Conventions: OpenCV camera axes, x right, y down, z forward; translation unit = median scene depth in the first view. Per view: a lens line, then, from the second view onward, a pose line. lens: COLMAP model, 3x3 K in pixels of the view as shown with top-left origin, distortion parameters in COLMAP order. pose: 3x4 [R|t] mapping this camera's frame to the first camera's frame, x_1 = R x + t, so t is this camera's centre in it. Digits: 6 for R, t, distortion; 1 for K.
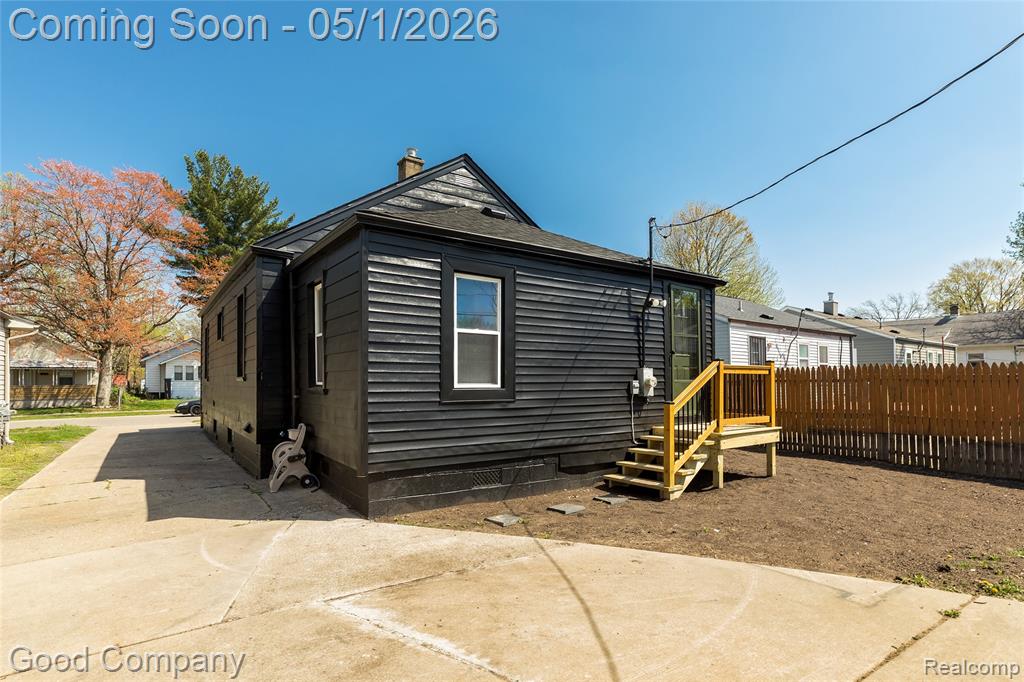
lens RADIAL K [[502.3, 0, 498.3], [0, 502.3, 382.0], [0, 0, 1]] dist [-0.006422, 0.000437]
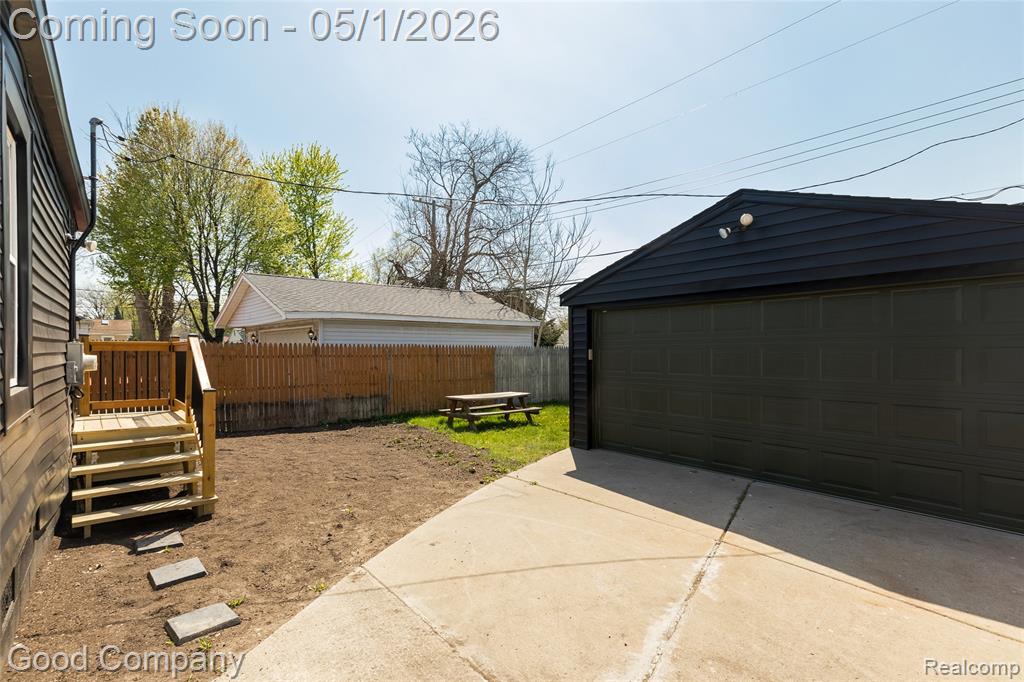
lens RADIAL K [[502.3, 0, 511.5], [0, 502.3, 346.5], [0, 0, 1]] dist [-0.006422, 0.000437]
pose [[-0.090239, 0.011014, 0.995859, -0.646447], [-0.000626, 0.999938, -0.011115, -0.023741], [-0.995920, -0.001627, -0.090227, 0.811553]]
